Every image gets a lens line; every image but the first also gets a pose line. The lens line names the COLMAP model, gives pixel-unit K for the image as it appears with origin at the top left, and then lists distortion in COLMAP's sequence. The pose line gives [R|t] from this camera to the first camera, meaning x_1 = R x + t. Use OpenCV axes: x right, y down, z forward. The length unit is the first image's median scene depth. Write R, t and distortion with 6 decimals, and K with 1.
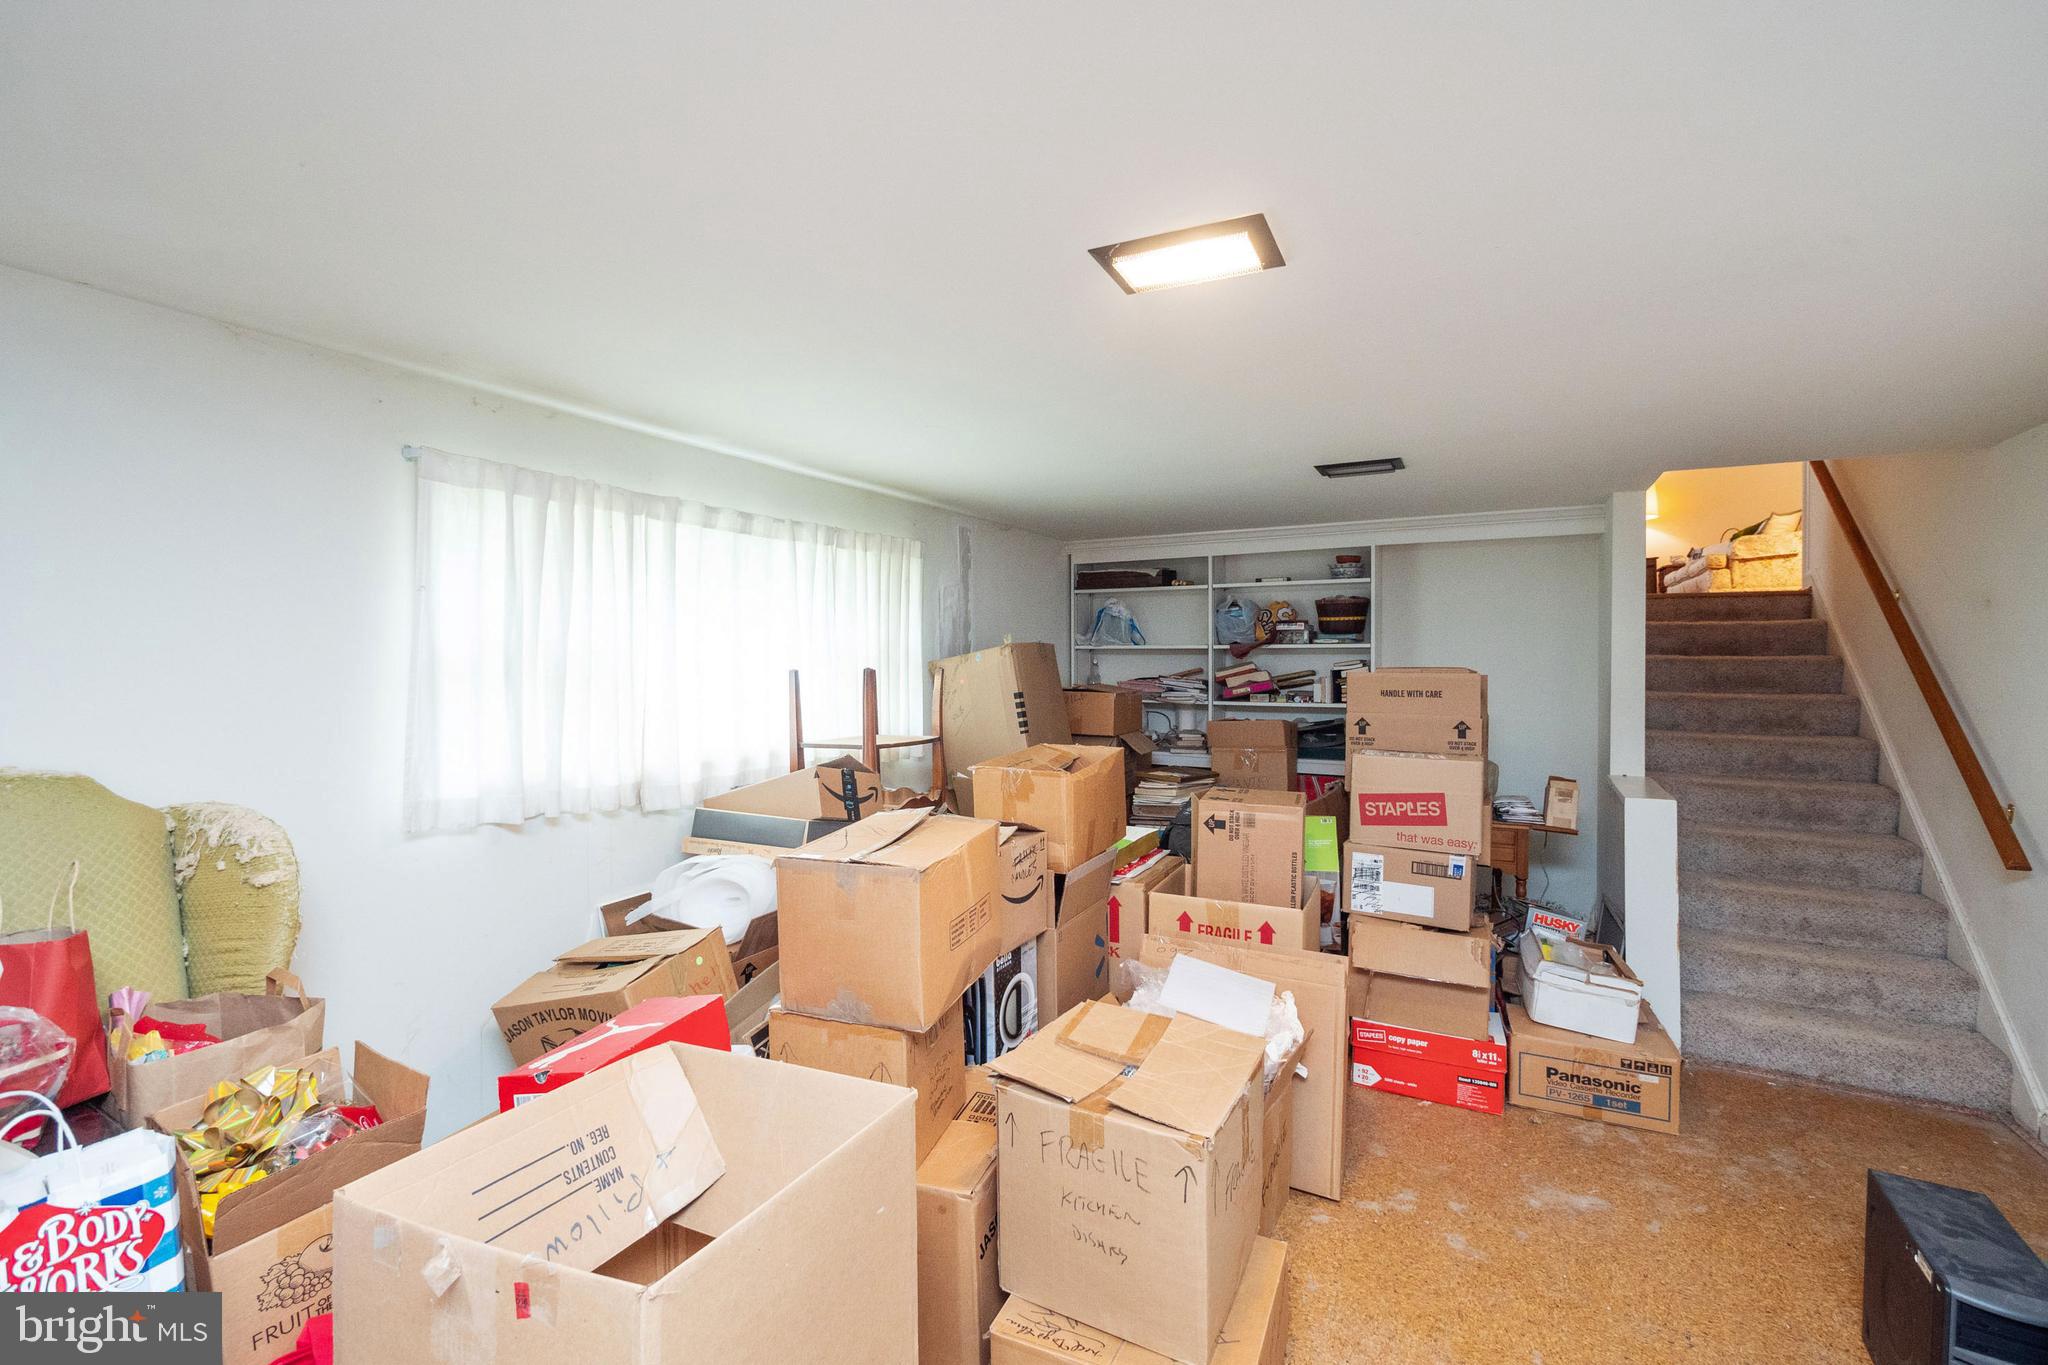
lens RADIAL K [[864.6, 0, 1025.7], [0, 864.6, 669.4], [0, 0, 1]] dist [-0.007767, 0.000214]
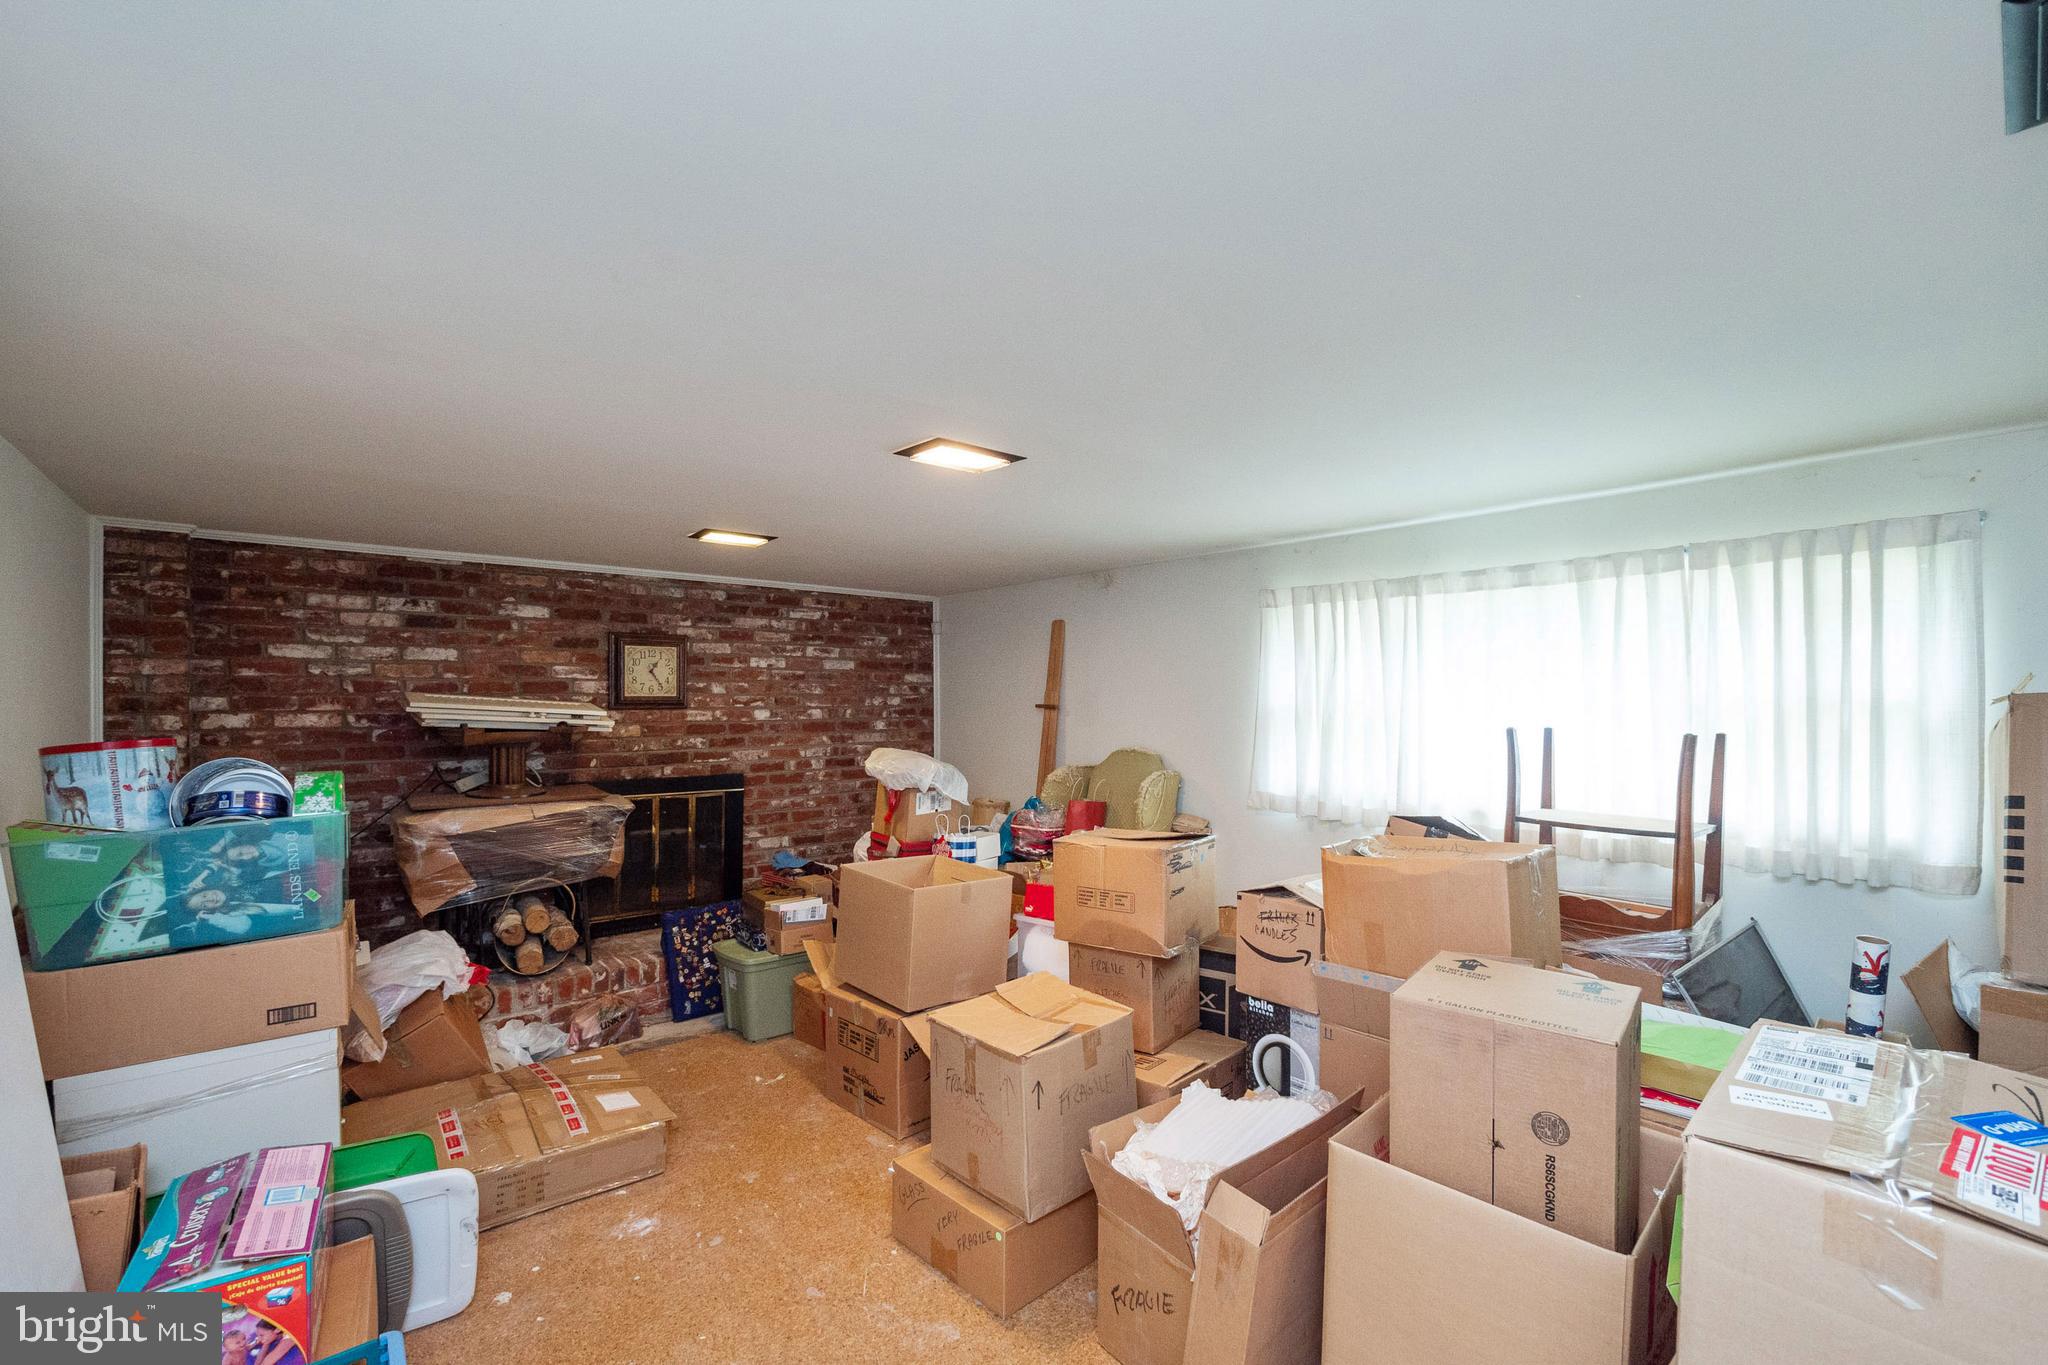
lens RADIAL K [[888.4, 0, 1029.1], [0, 888.4, 688.6], [0, 0, 1]] dist [-0.002416, -0.000043]
pose [[-0.350505, -0.006150, -0.936541, 0.816050], [-0.010337, 0.999943, -0.002697, -0.032883], [0.936504, 0.008735, -0.350548, 0.832573]]
